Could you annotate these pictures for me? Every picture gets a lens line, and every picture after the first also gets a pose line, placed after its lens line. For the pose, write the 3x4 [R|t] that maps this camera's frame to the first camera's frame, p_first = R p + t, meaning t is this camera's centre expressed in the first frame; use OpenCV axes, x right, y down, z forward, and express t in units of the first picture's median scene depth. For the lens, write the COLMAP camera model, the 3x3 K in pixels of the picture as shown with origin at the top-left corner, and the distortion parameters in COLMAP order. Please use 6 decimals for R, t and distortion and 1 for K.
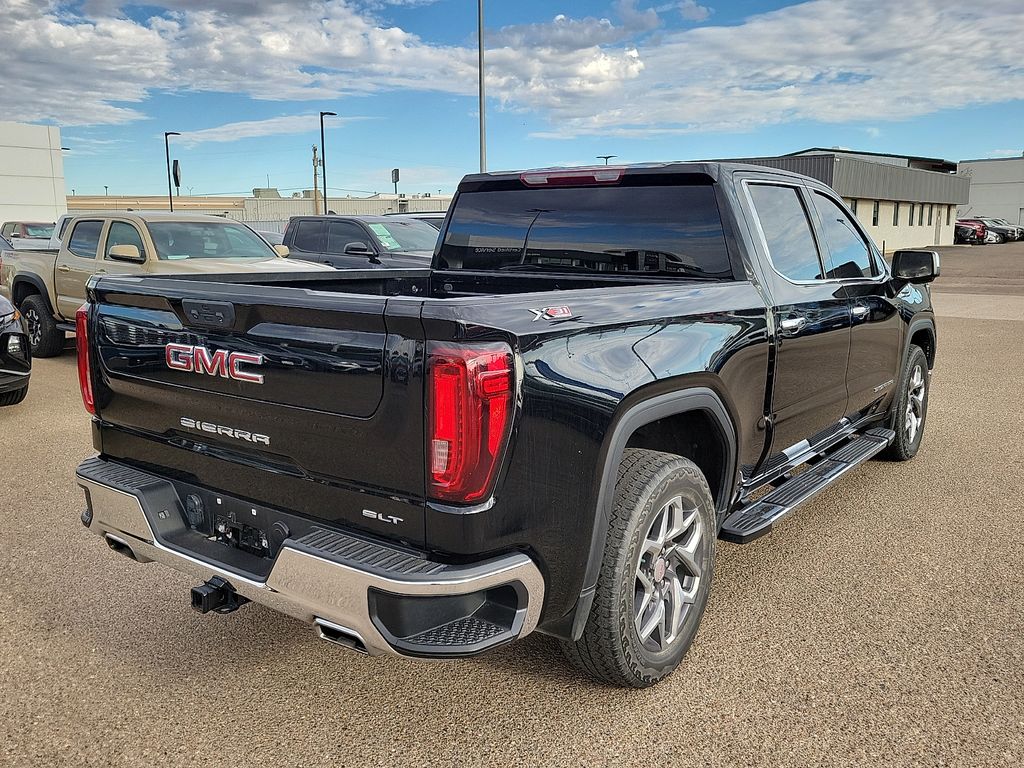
lens RADIAL K [[870.0, 0, 512.0], [0, 870.0, 384.0], [0, 0, 1]] dist [0.072503, -0.058730]
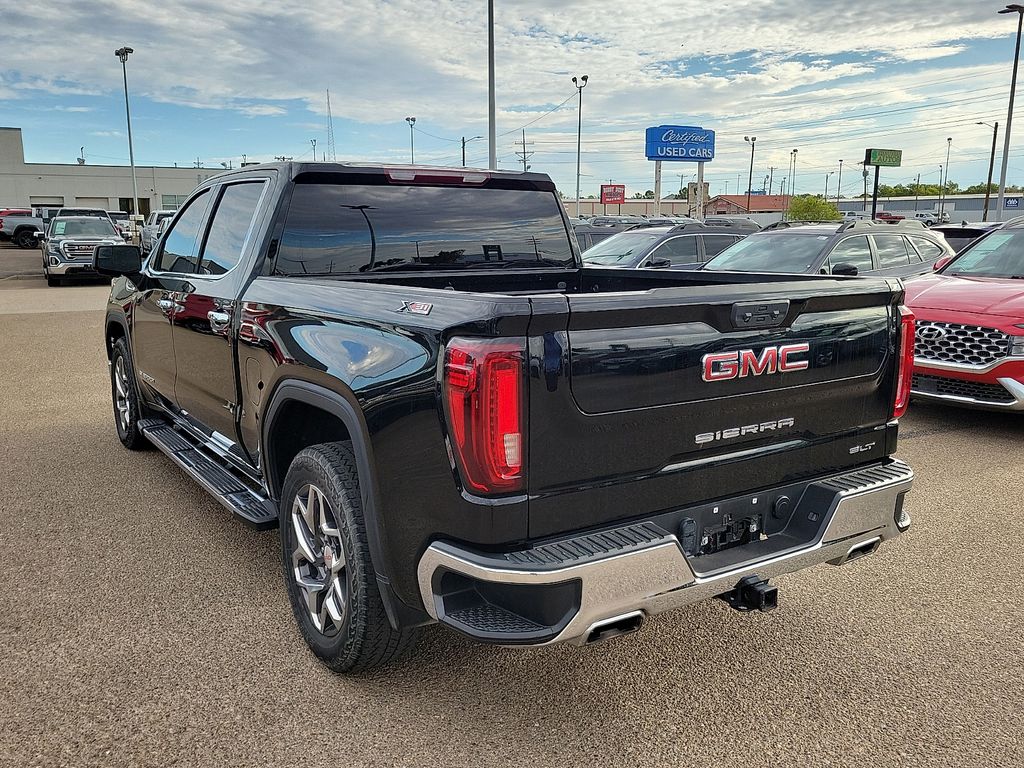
lens RADIAL K [[870.0, 0, 512.0], [0, 870.0, 384.0], [0, 0, 1]] dist [0.072503, -0.058730]
pose [[0.322906, -0.168672, 0.931279, -0.622049], [0.162515, 0.979257, 0.121013, -0.076061], [-0.932374, 0.112272, 0.343620, 0.416791]]
